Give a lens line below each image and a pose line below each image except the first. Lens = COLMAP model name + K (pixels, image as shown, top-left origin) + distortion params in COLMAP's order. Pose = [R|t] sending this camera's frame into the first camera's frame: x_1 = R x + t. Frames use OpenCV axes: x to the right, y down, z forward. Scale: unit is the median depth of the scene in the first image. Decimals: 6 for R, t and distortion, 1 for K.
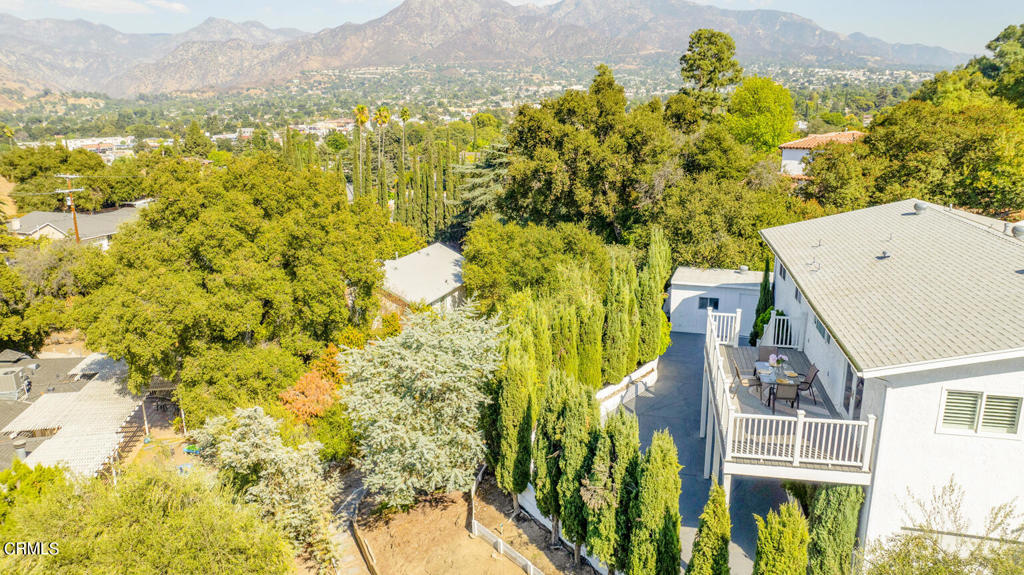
lens RADIAL K [[717.4, 0, 513.1], [0, 717.4, 287.4], [0, 0, 1]] dist [-0.045502, 0.042916]
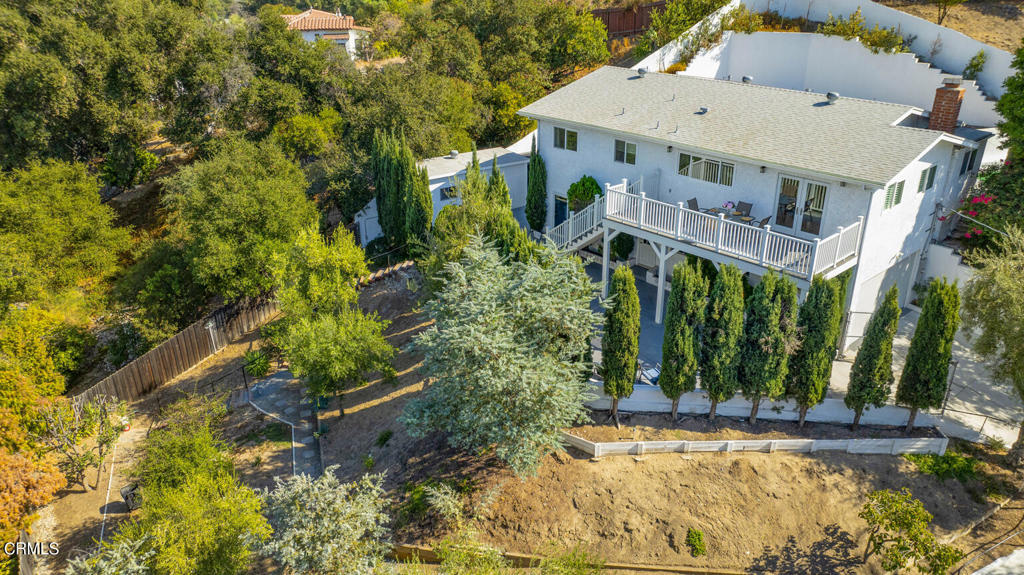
lens RADIAL K [[717.4, 0, 513.1], [0, 717.4, 288.5], [0, 0, 1]] dist [-0.045502, 0.042916]
pose [[0.583496, -0.326699, 0.743506, -0.448435], [0.204826, 0.945121, 0.254544, -0.084941], [-0.785862, 0.003764, 0.618390, 0.290263]]
